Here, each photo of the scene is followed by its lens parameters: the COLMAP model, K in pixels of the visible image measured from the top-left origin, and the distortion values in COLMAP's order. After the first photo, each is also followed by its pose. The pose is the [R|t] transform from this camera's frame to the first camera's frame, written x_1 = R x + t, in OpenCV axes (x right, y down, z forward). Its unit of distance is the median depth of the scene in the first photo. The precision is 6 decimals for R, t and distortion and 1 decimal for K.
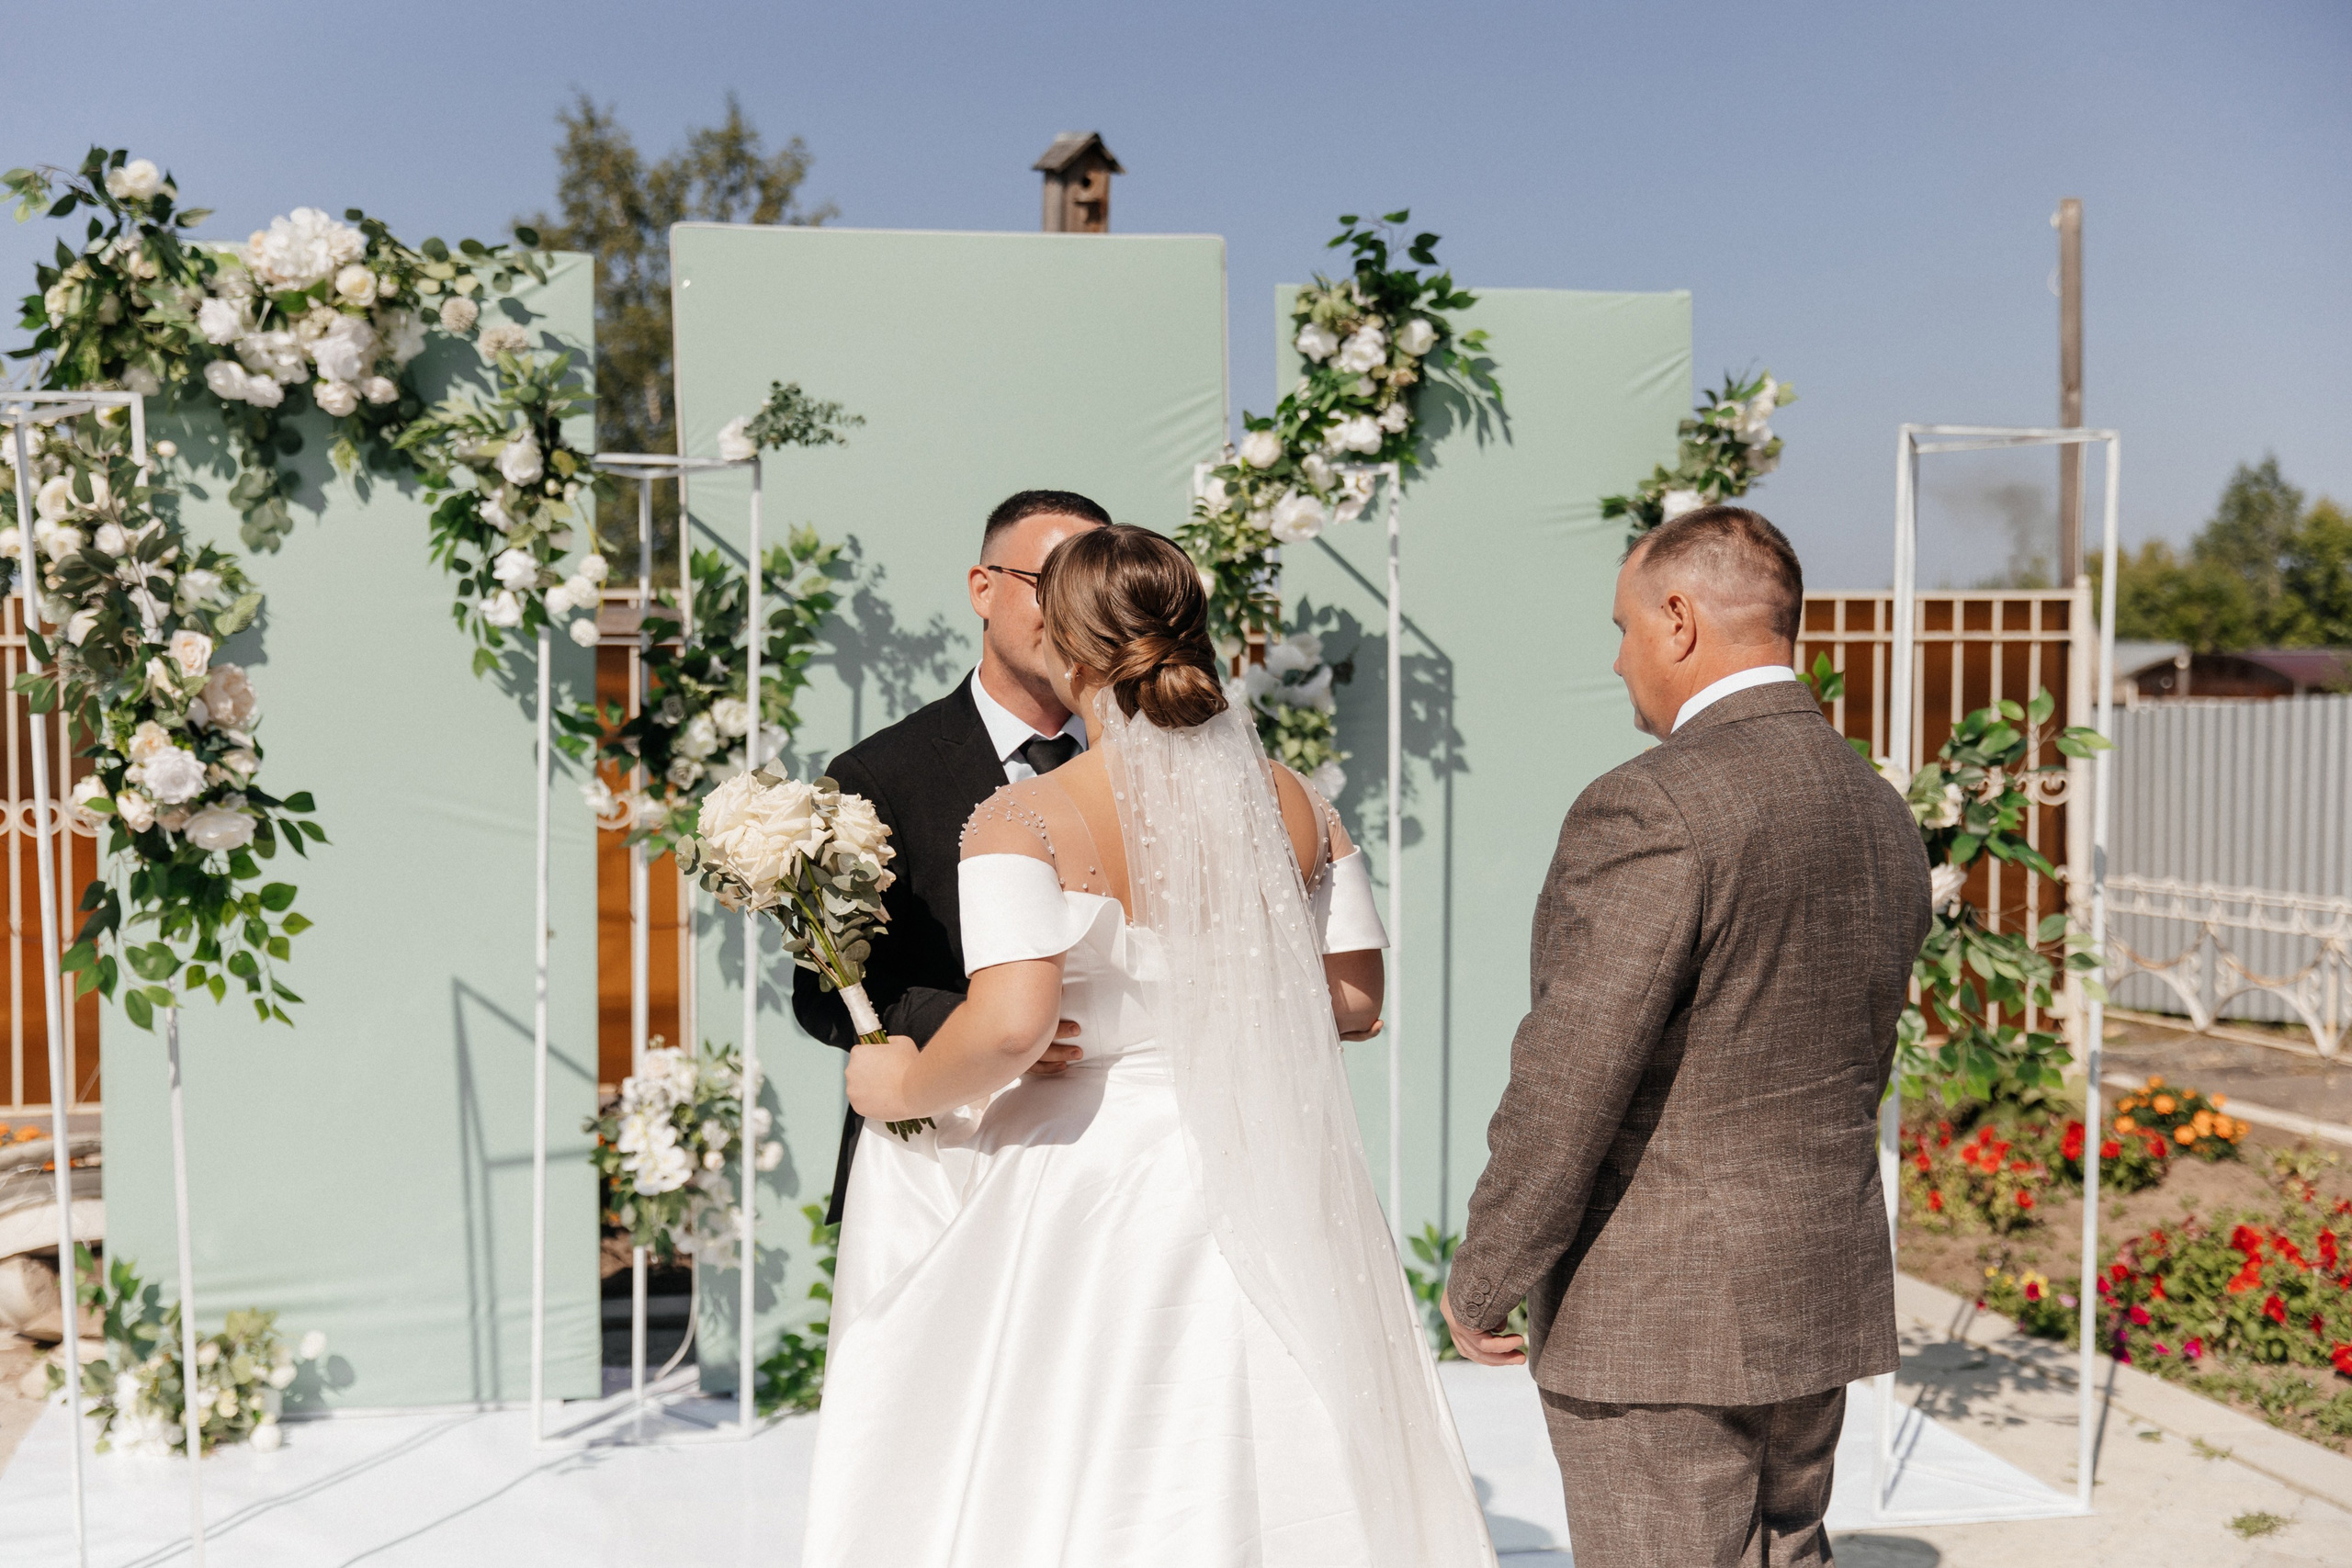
lens RADIAL K [[2868.7, 0, 1169.7], [0, 2868.7, 825.3], [0, 0, 1]] dist [-0.003224, 0.129800]
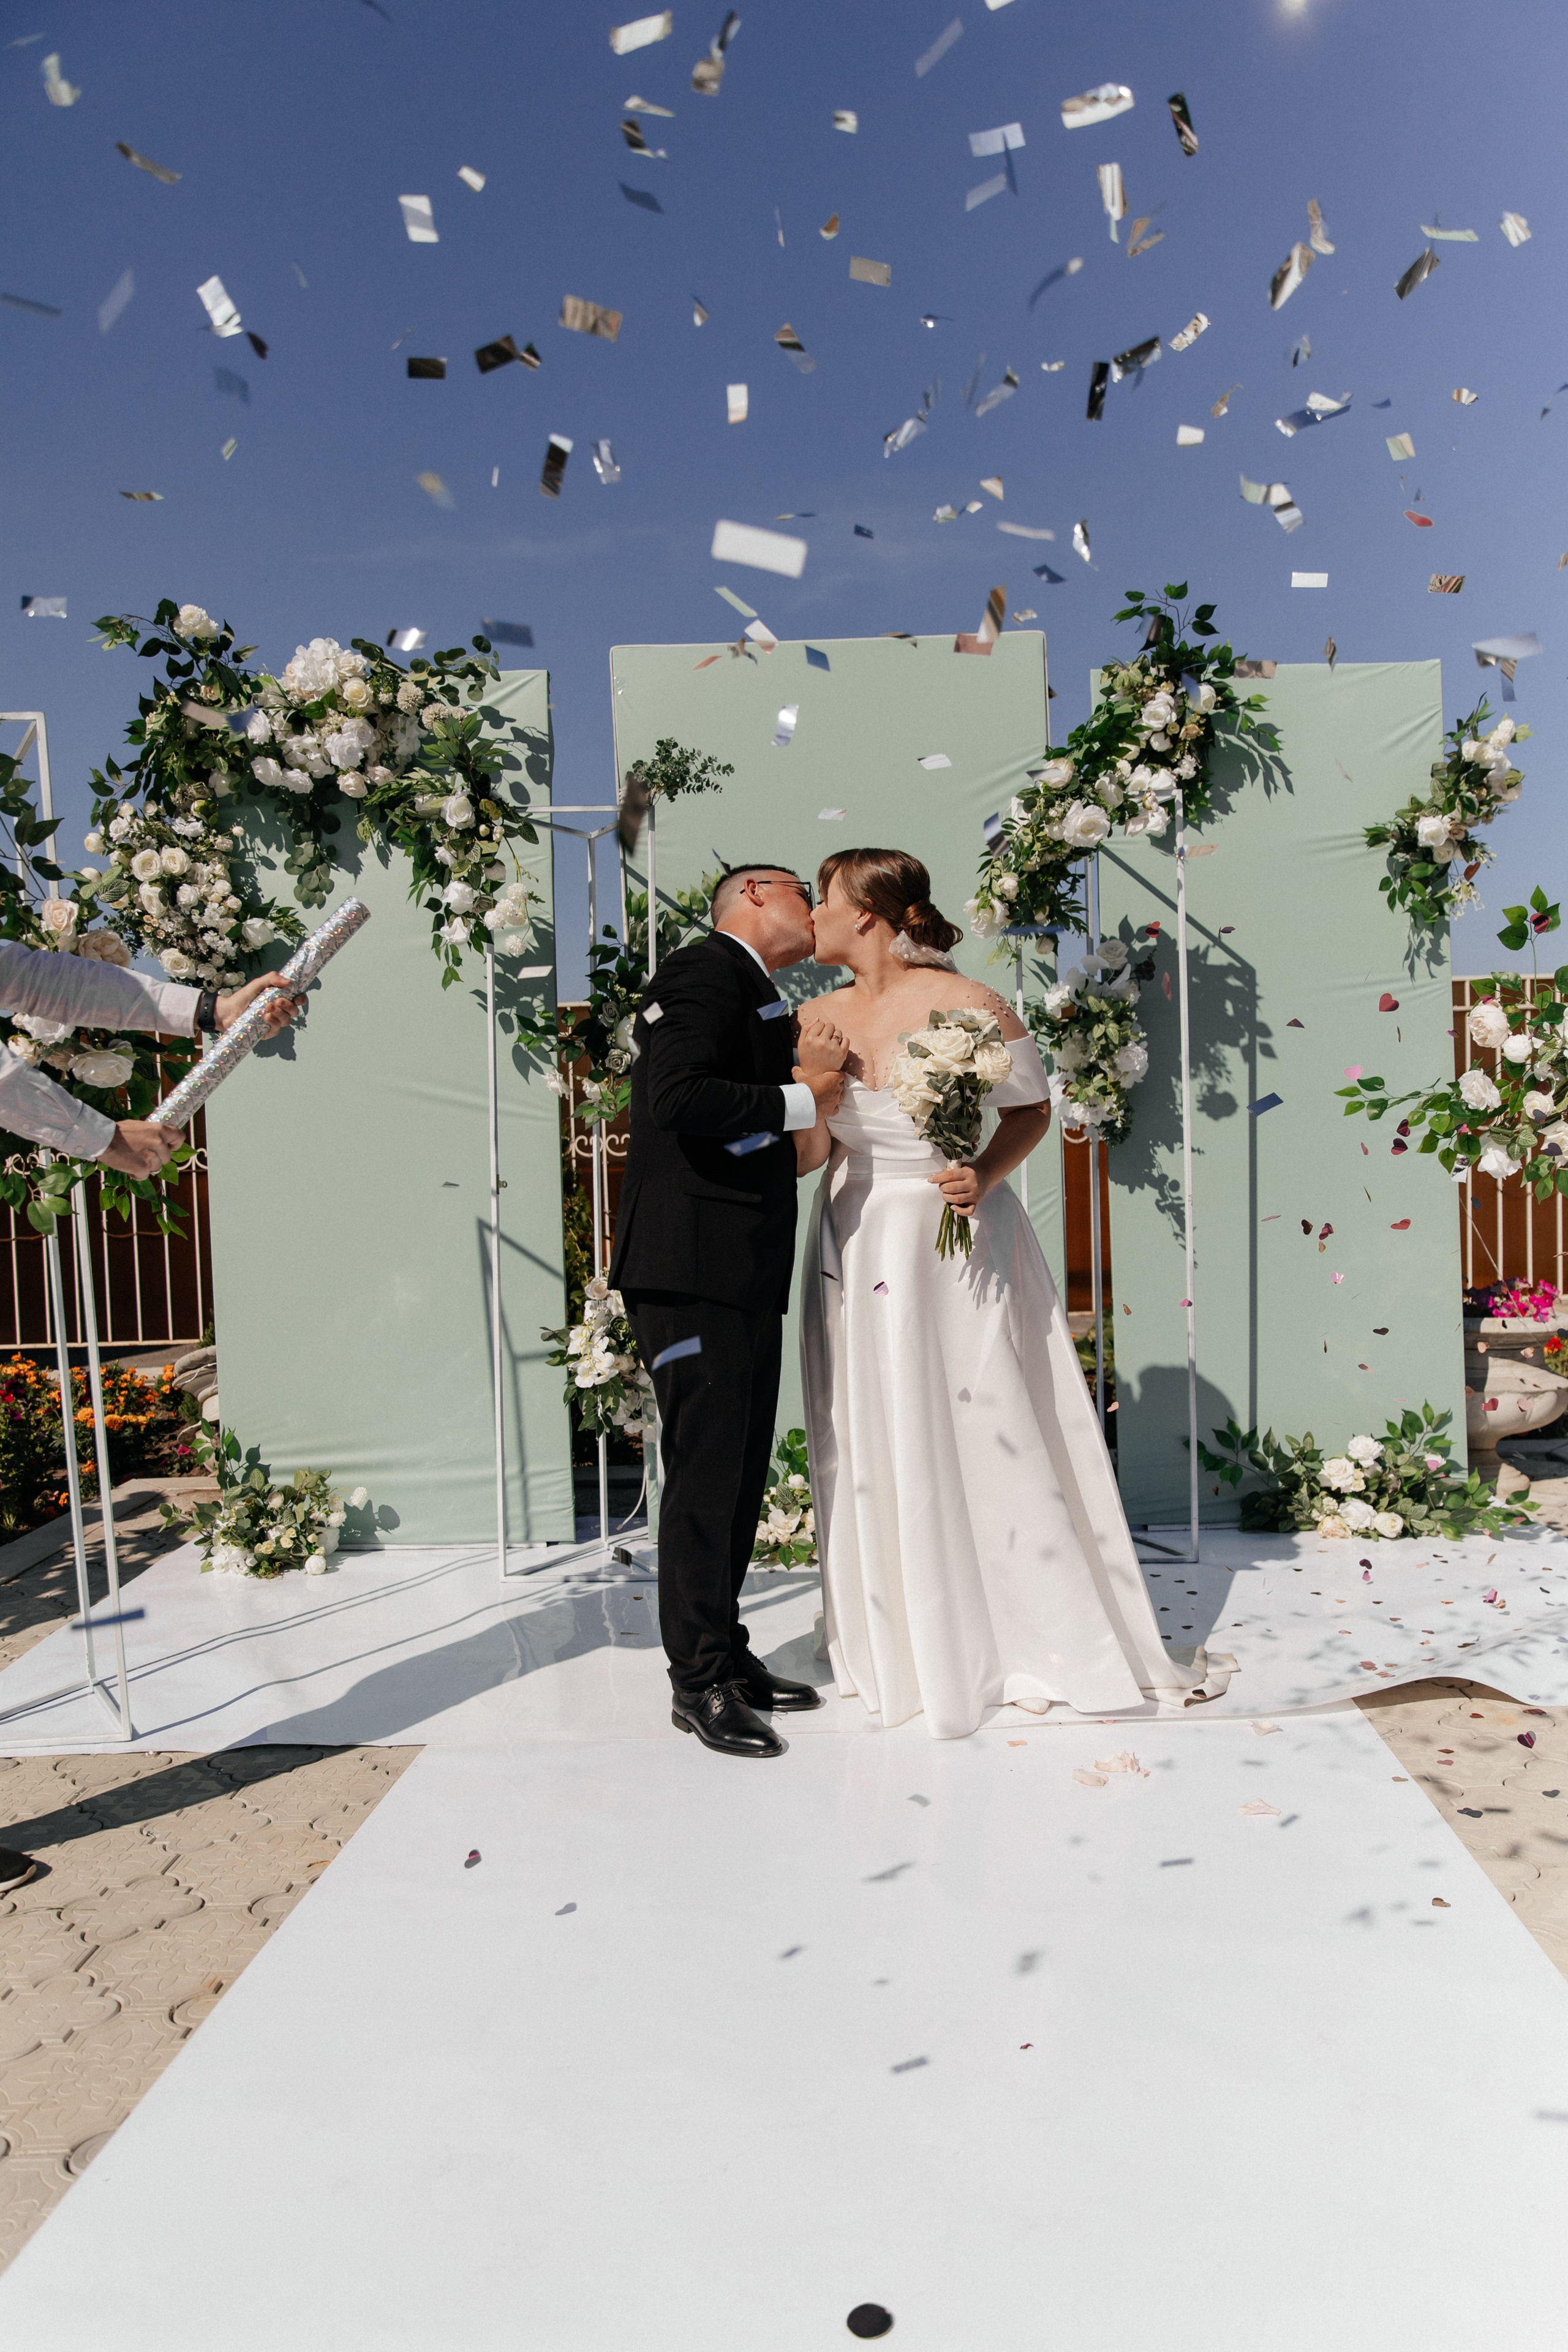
lens RADIAL K [[1578.6, 0, 848.8], [0, 1578.6, 1201.9], [0, 0, 1]] dist [-0.027034, 0.000683]
pose [[0.976972, -0.014938, -0.212845, 0.084910], [0.015911, 0.999869, 0.002860, 0.045384], [0.212774, -0.006180, 0.977082, 0.334881]]
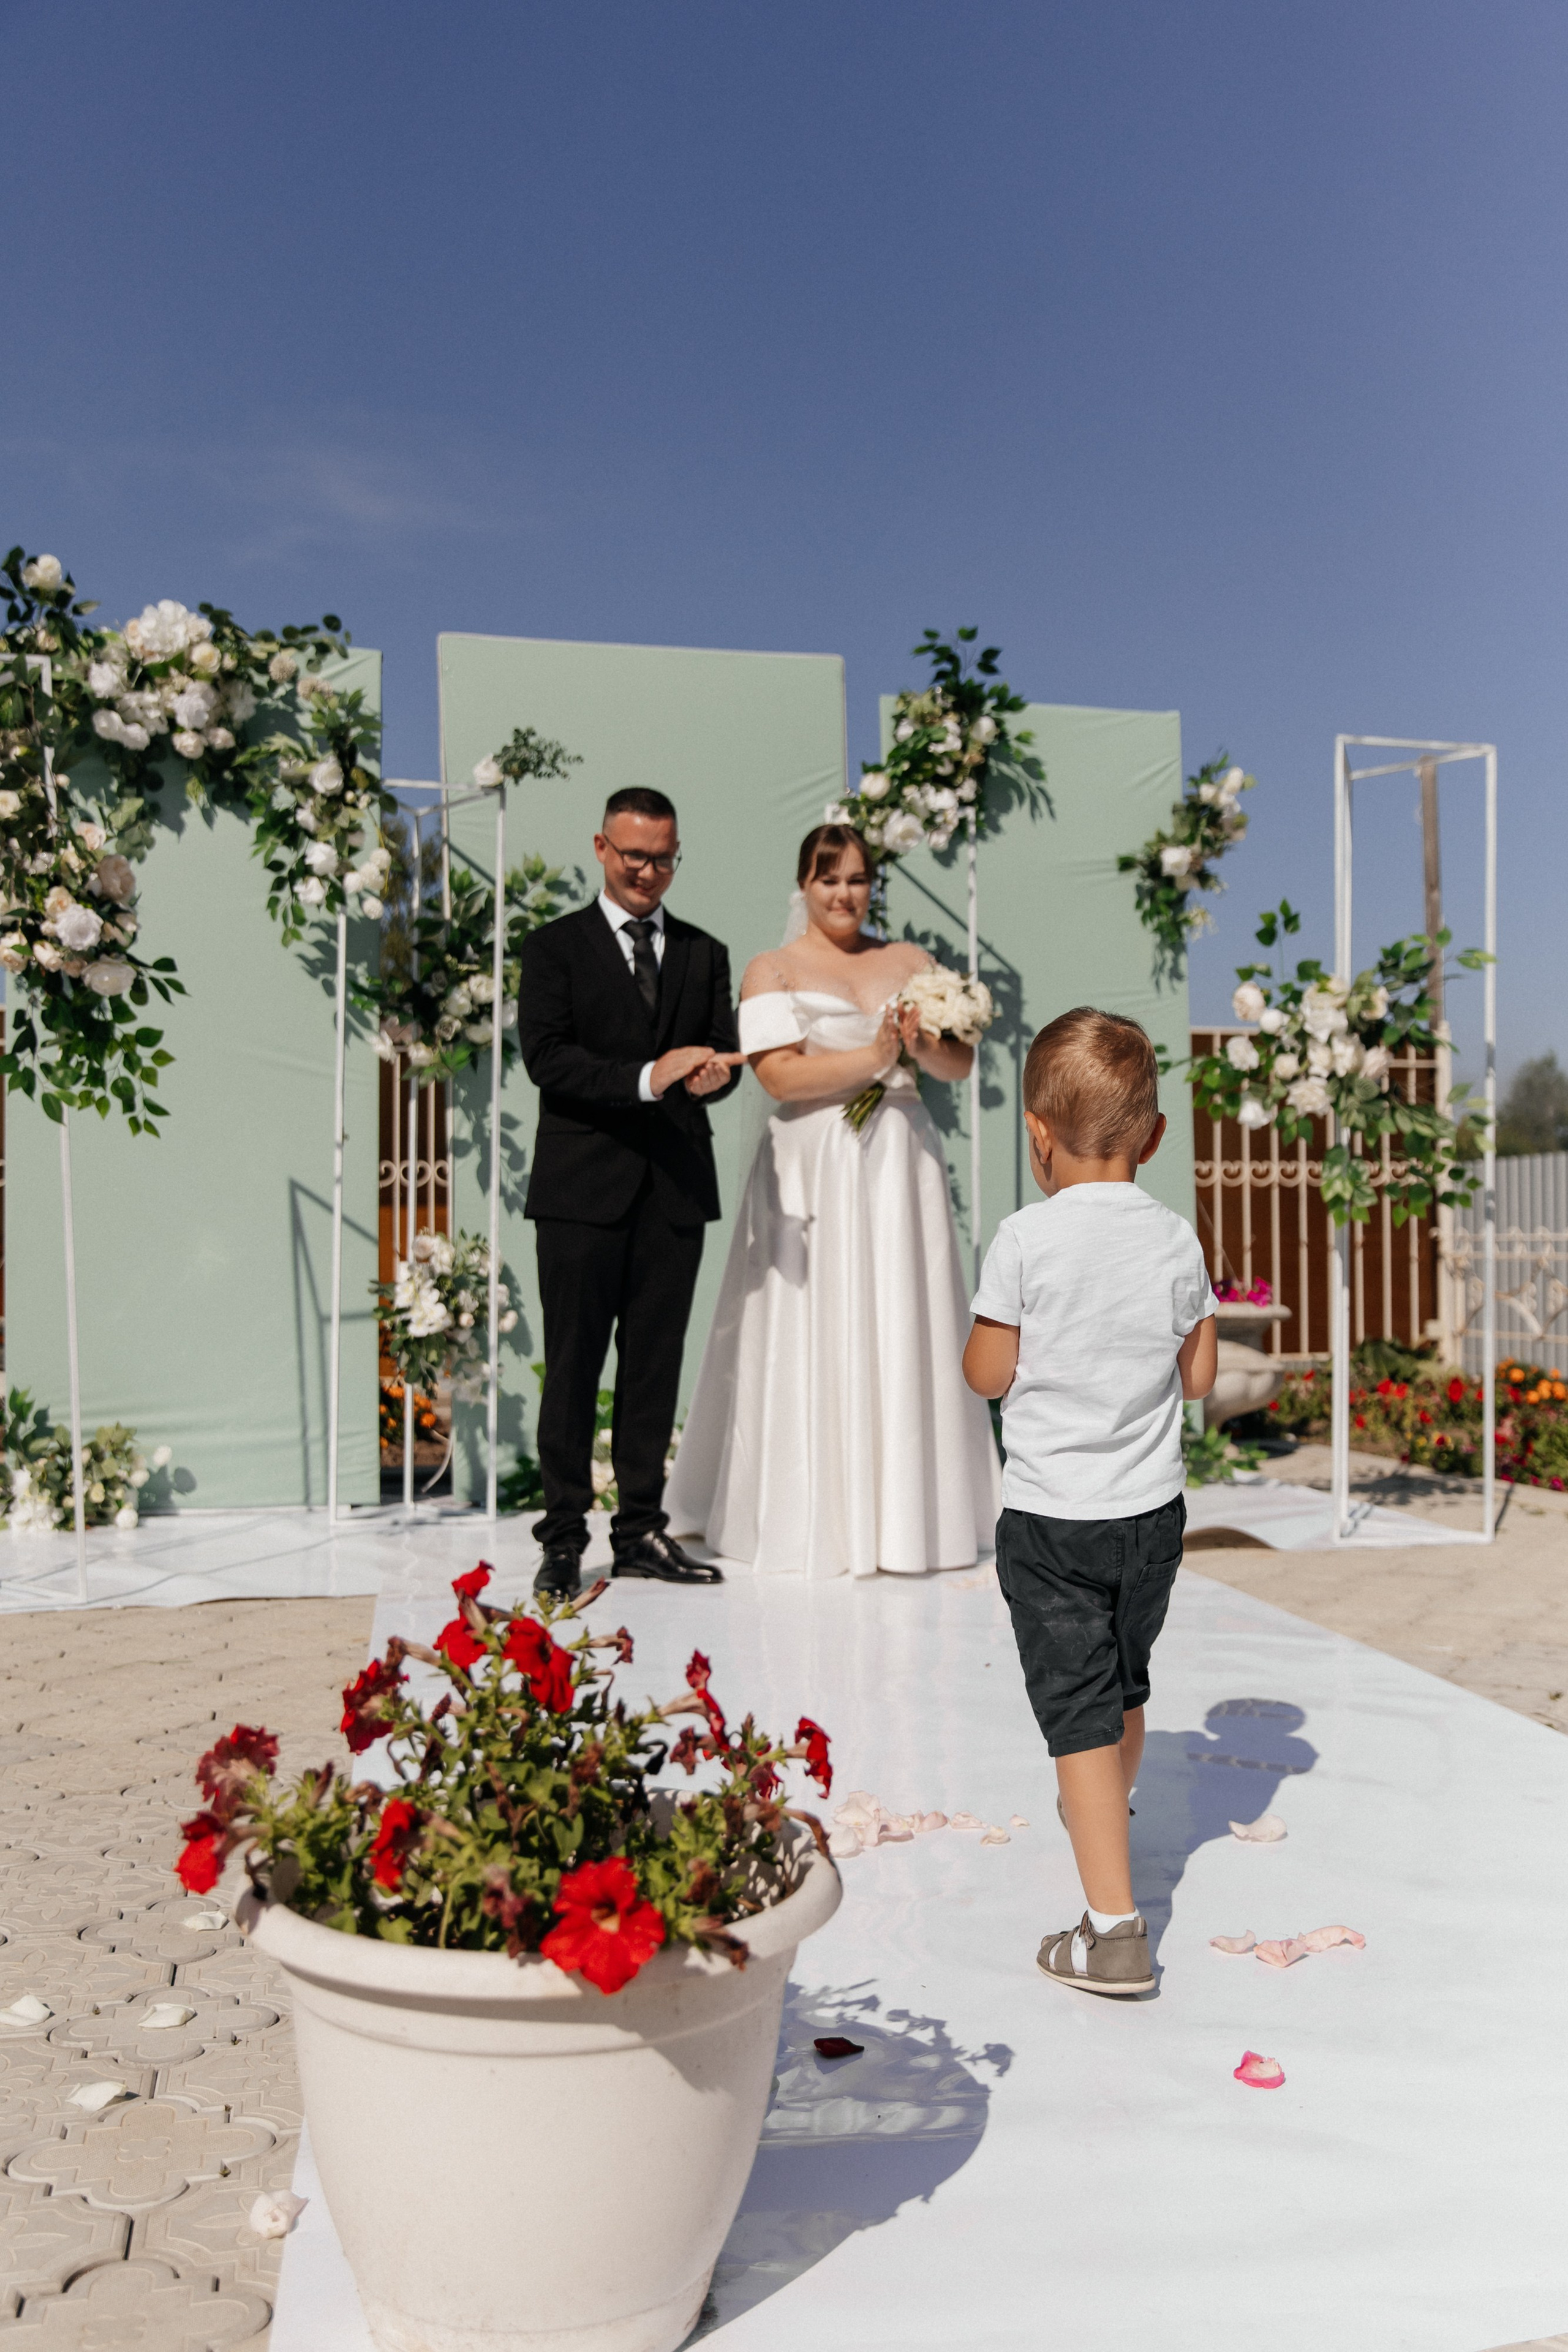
lens RADIAL K [[2076.0, 0, 847.4], [0, 2076.0, 1217.7], [0, 0, 1]] dist [-0.006691, -0.004582]
pose [[0.999264, -0.004176, 0.038129, -0.019339], [0.006396, 0.998279, -0.058287, 0.130685], [-0.037820, 0.058488, 0.997571, 0.030038]]
